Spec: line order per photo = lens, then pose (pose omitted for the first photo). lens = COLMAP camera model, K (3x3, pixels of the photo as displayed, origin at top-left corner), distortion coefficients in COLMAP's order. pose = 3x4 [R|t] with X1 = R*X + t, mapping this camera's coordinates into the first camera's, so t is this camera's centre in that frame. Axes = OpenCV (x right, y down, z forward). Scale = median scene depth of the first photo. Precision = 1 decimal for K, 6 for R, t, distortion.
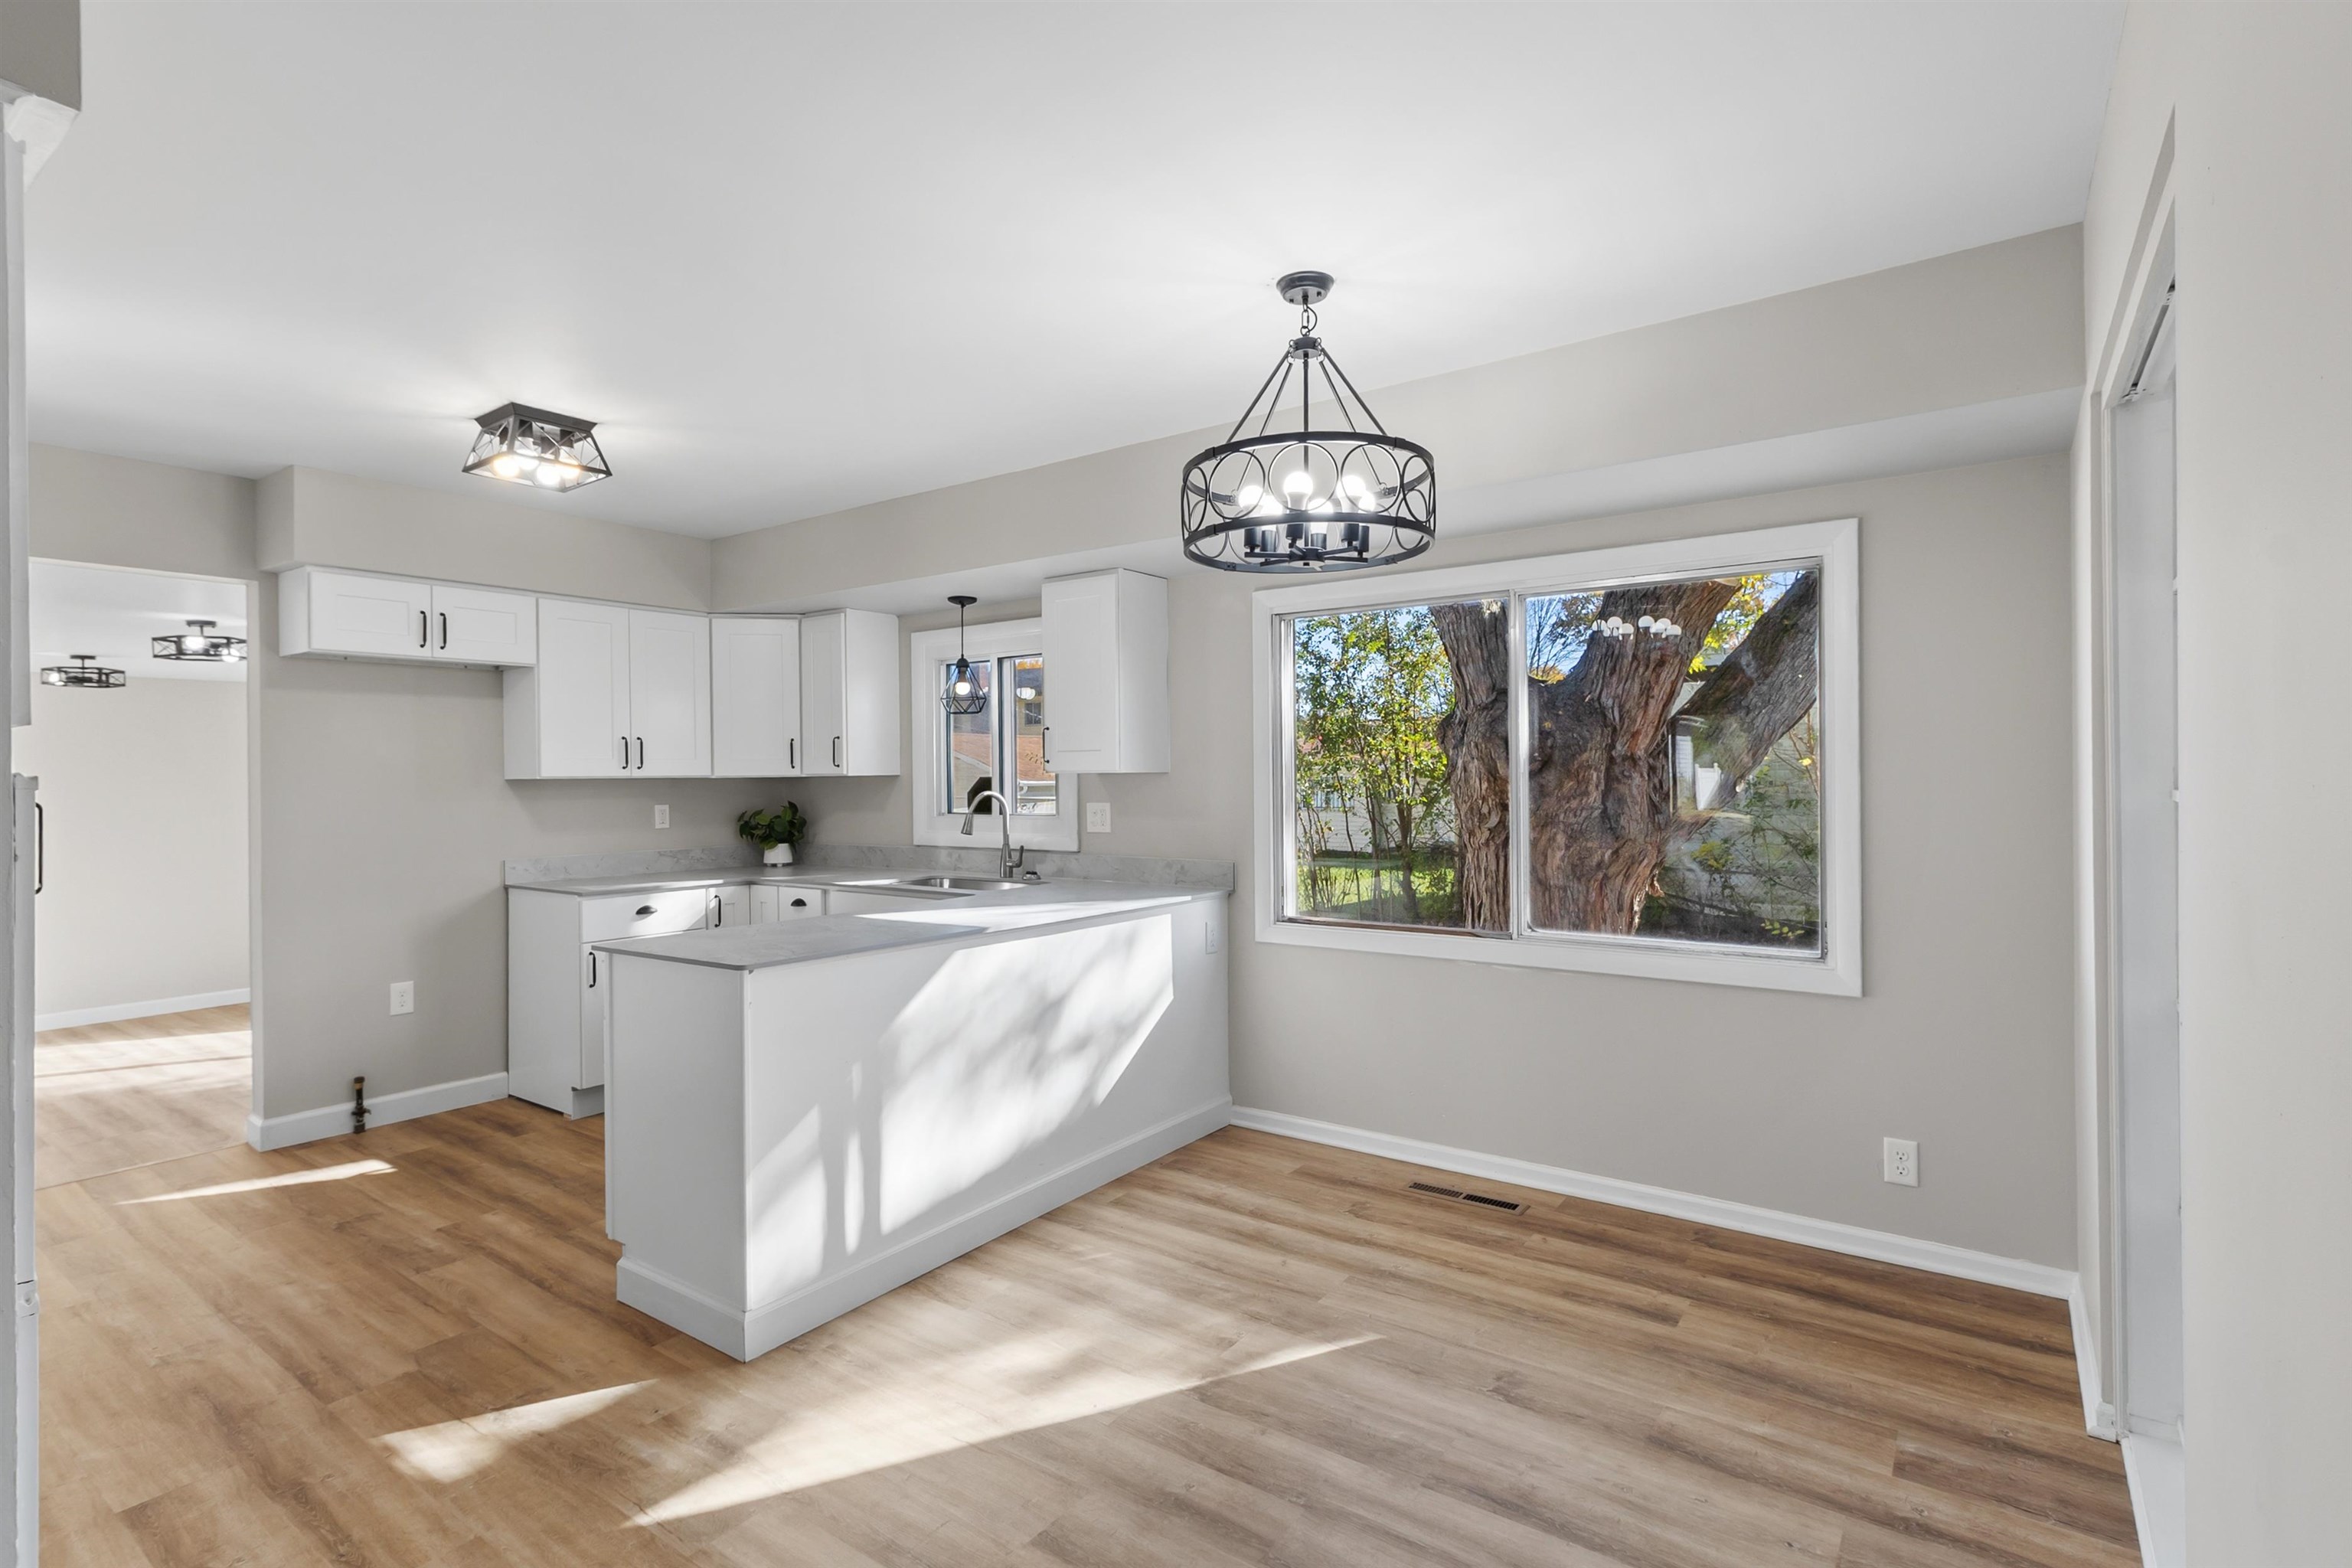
lens RADIAL K [[1111.0, 0, 1179.6], [0, 1111.0, 776.9], [0, 0, 1]] dist [0.000809, 0.000178]
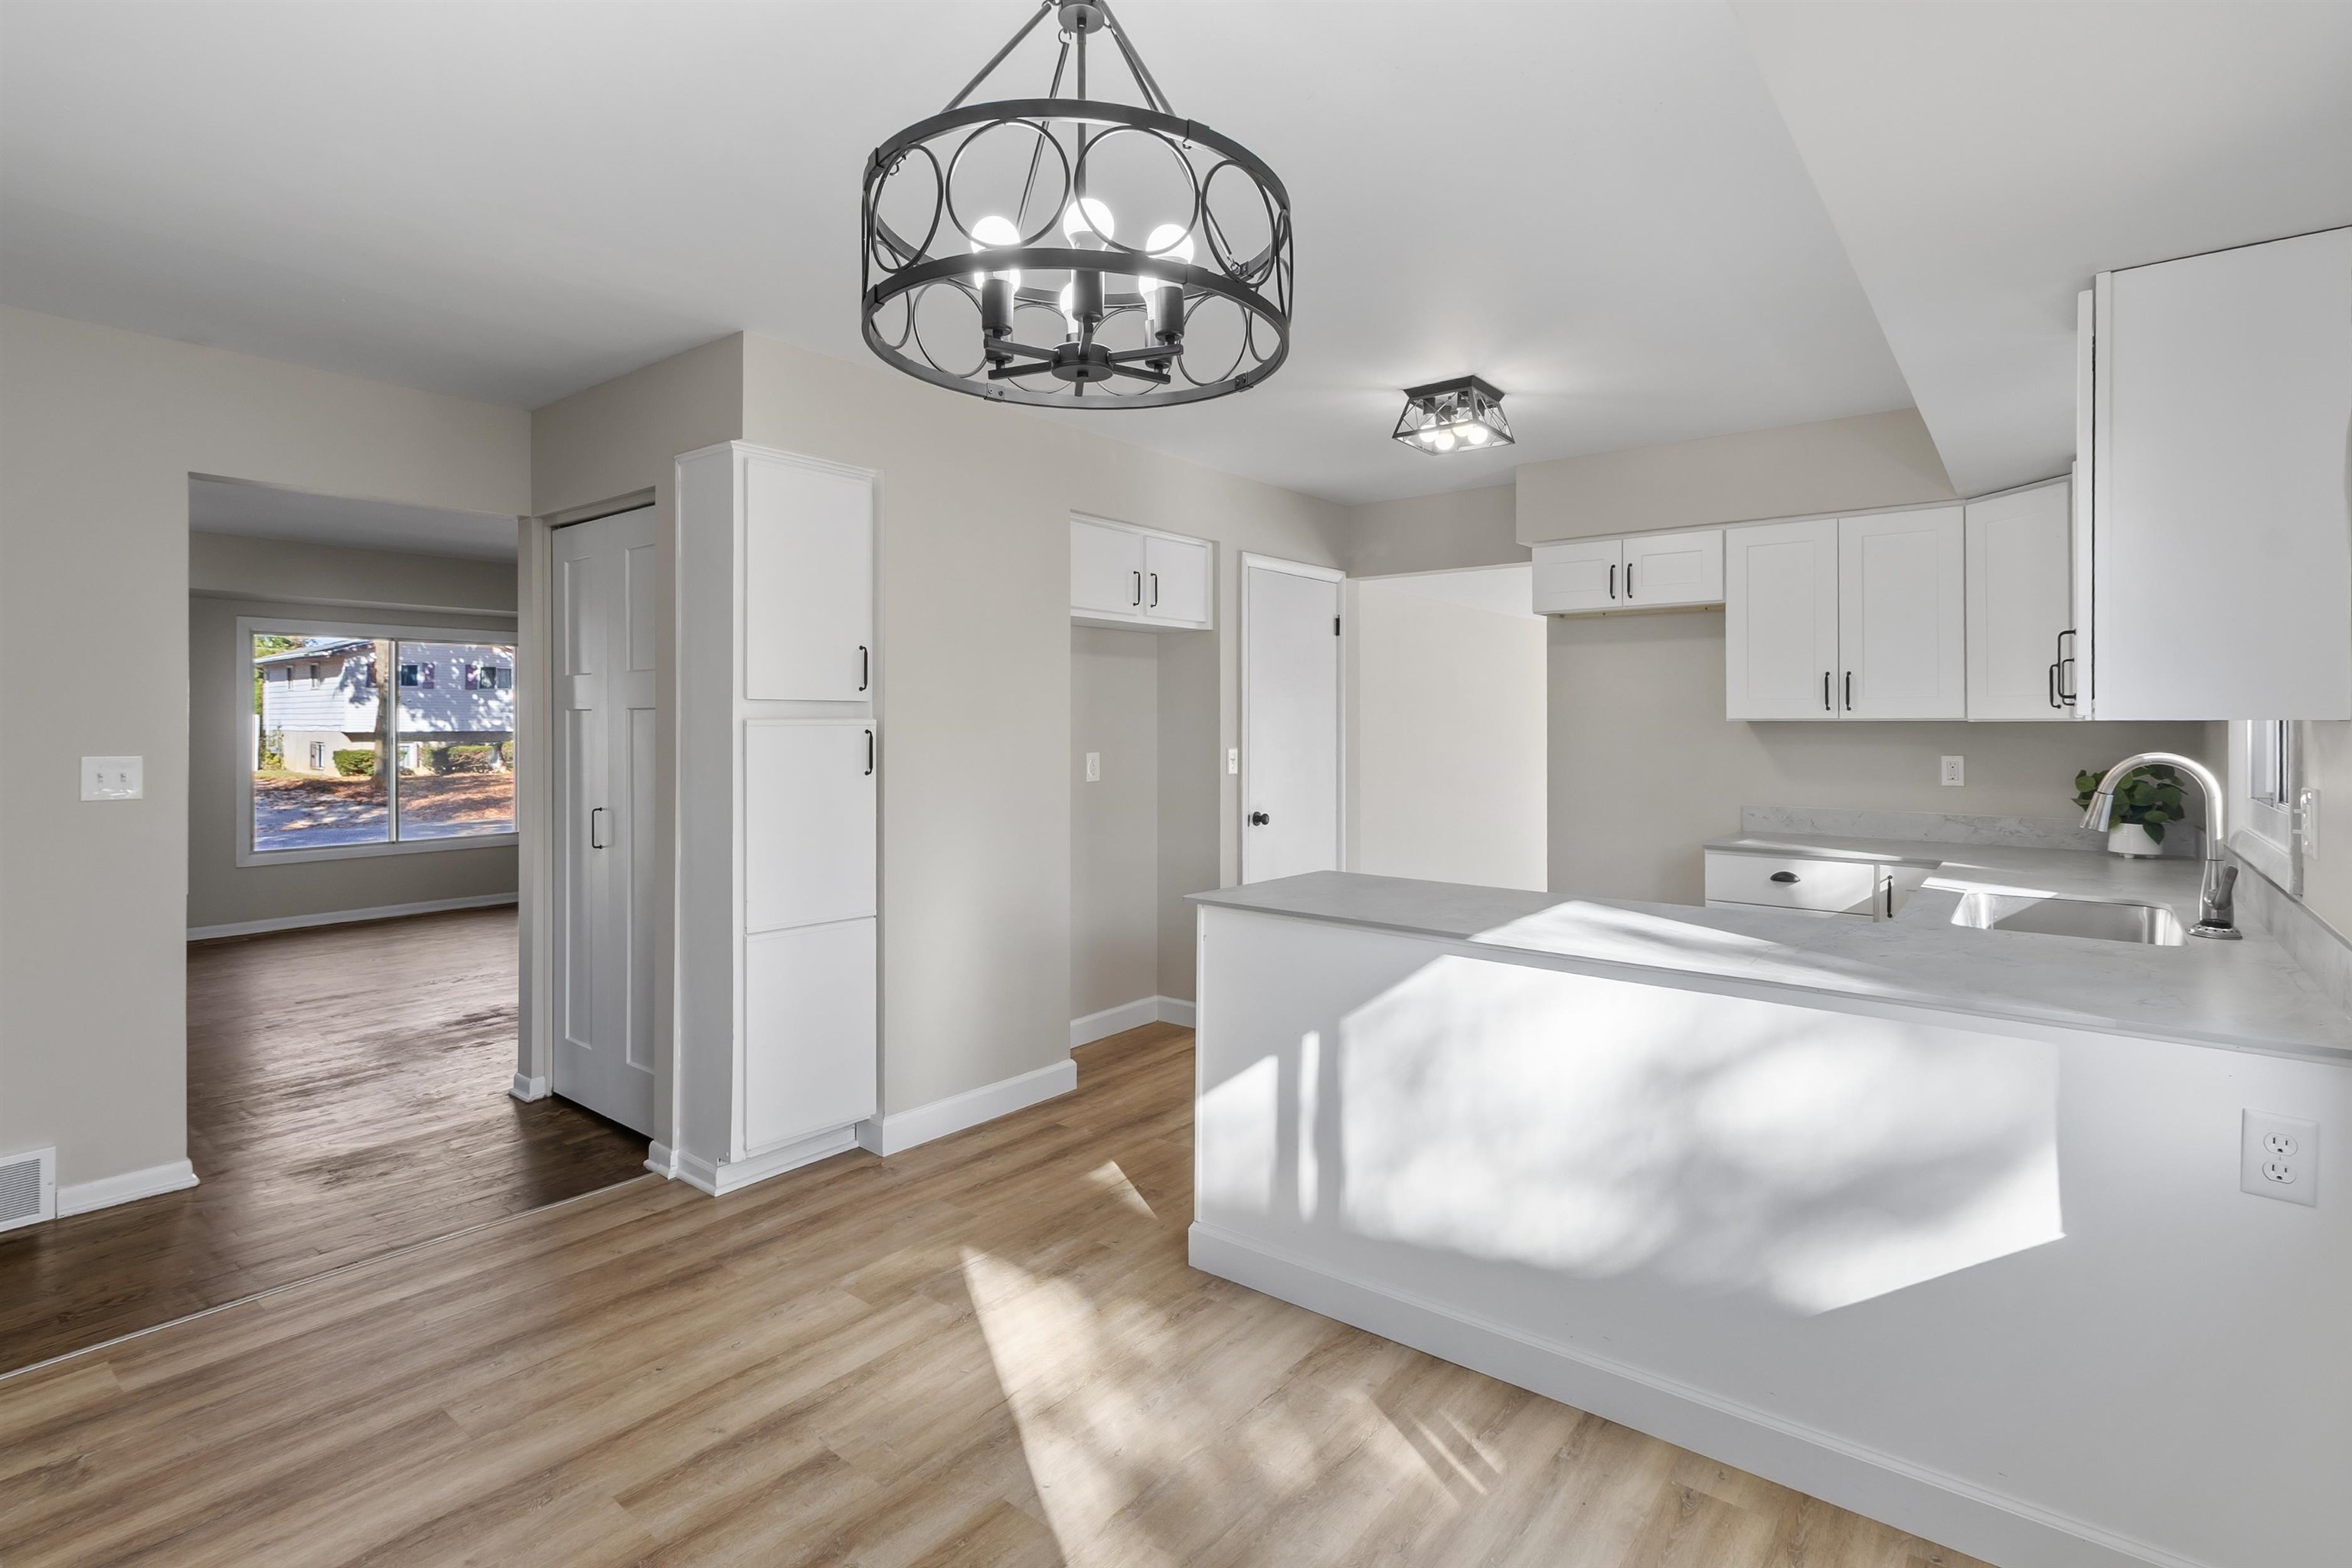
lens RADIAL K [[1111.0, 0, 1205.9], [0, 1111.0, 720.4], [0, 0, 1]] dist [0.000809, 0.000178]
pose [[-0.038693, 0.008789, -0.999213, 0.399510], [-0.001333, 0.999960, 0.008847, -0.006760], [0.999250, 0.001674, -0.038679, 0.619691]]
